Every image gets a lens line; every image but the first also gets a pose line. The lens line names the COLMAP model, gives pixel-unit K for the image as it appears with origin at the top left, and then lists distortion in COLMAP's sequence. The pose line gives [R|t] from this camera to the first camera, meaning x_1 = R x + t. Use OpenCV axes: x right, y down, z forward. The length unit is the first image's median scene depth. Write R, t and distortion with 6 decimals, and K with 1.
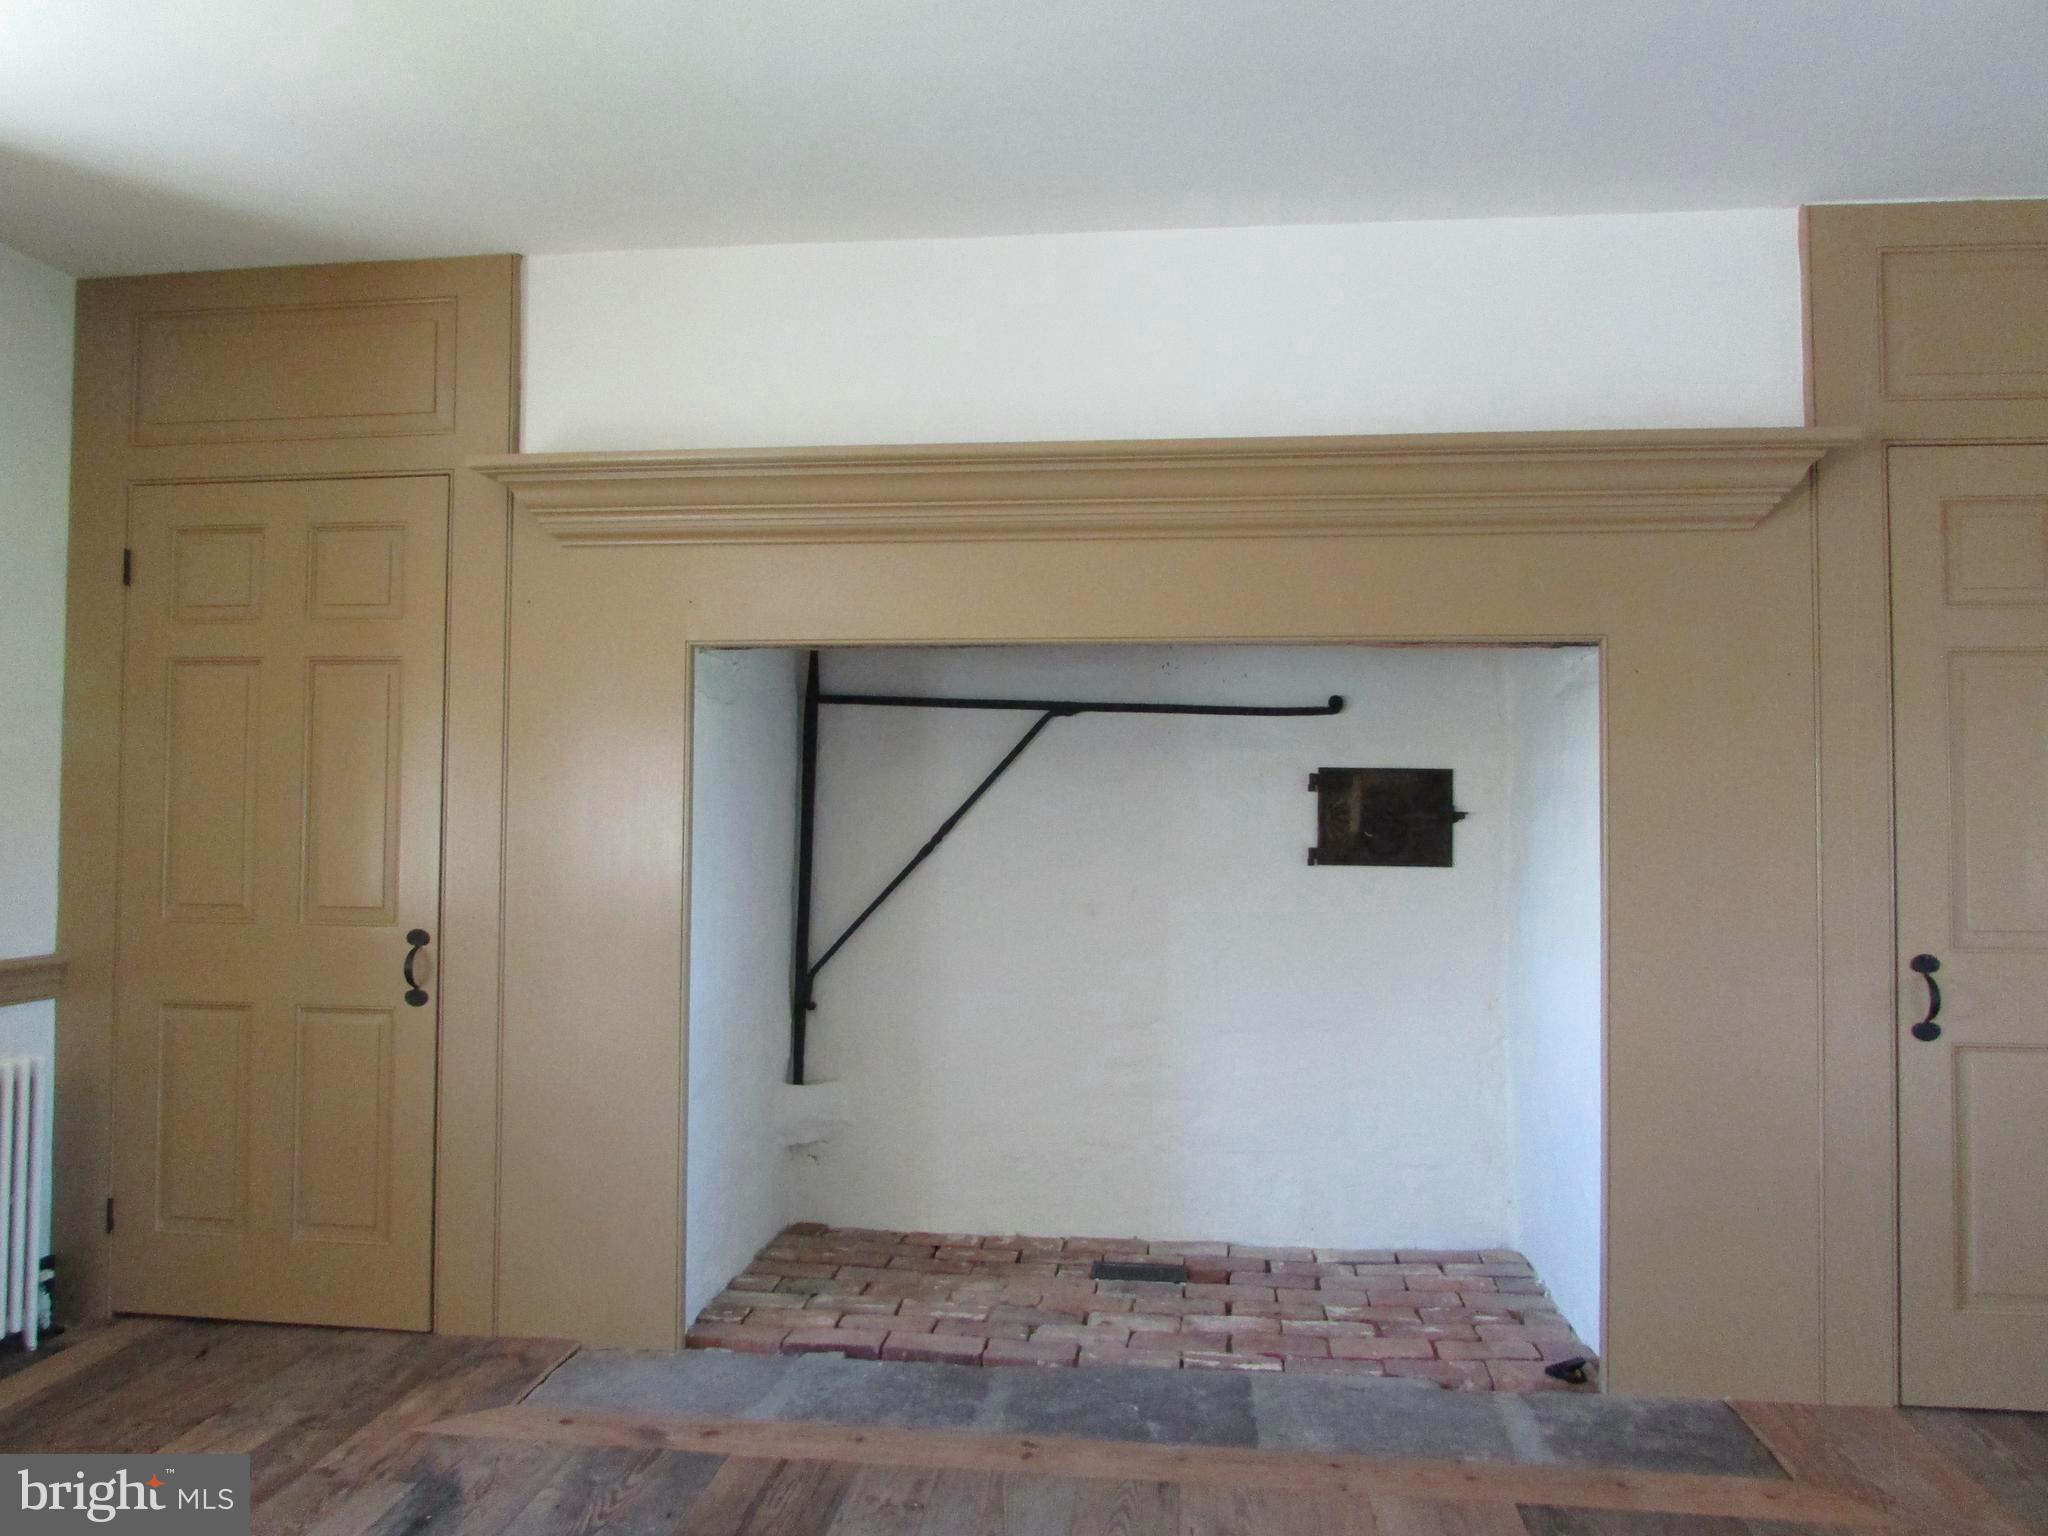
lens RADIAL K [[1455.2, 0, 1020.8], [0, 1455.2, 774.6], [0, 0, 1]] dist [-0.025263, -0.002605]
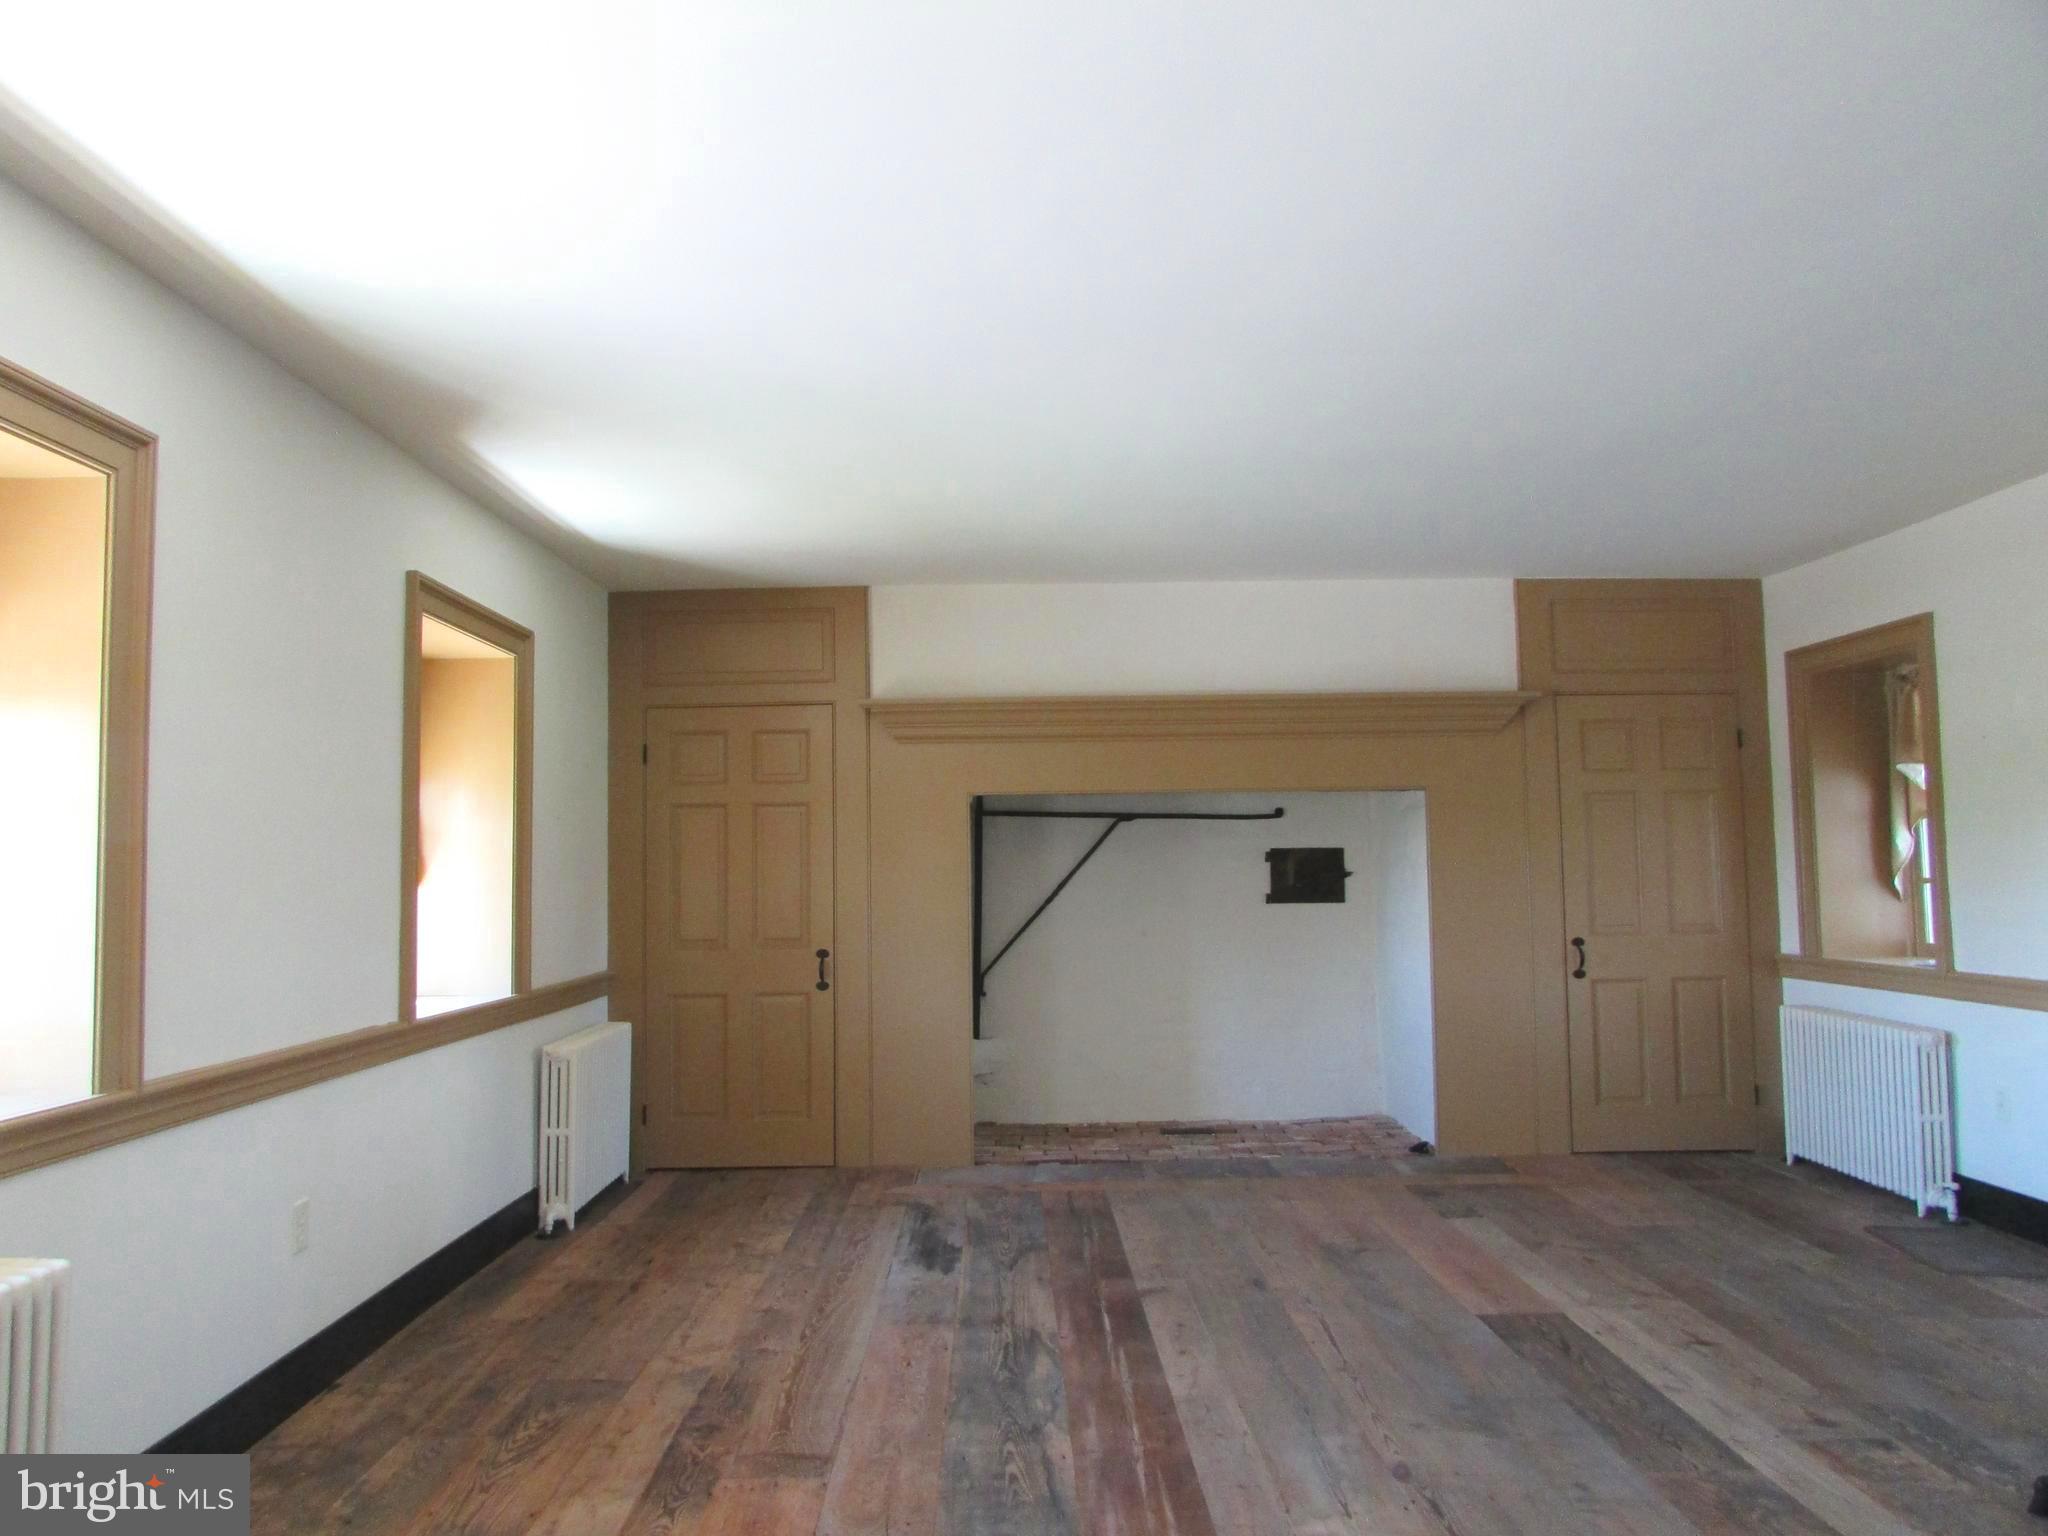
lens RADIAL K [[1455.2, 0, 1020.8], [0, 1455.2, 774.6], [0, 0, 1]] dist [-0.025263, -0.002605]
pose [[0.991404, -0.012756, 0.130214, -0.354277], [0.017261, 0.999289, -0.033525, -0.044171], [-0.129693, 0.035484, 0.990919, -0.784366]]
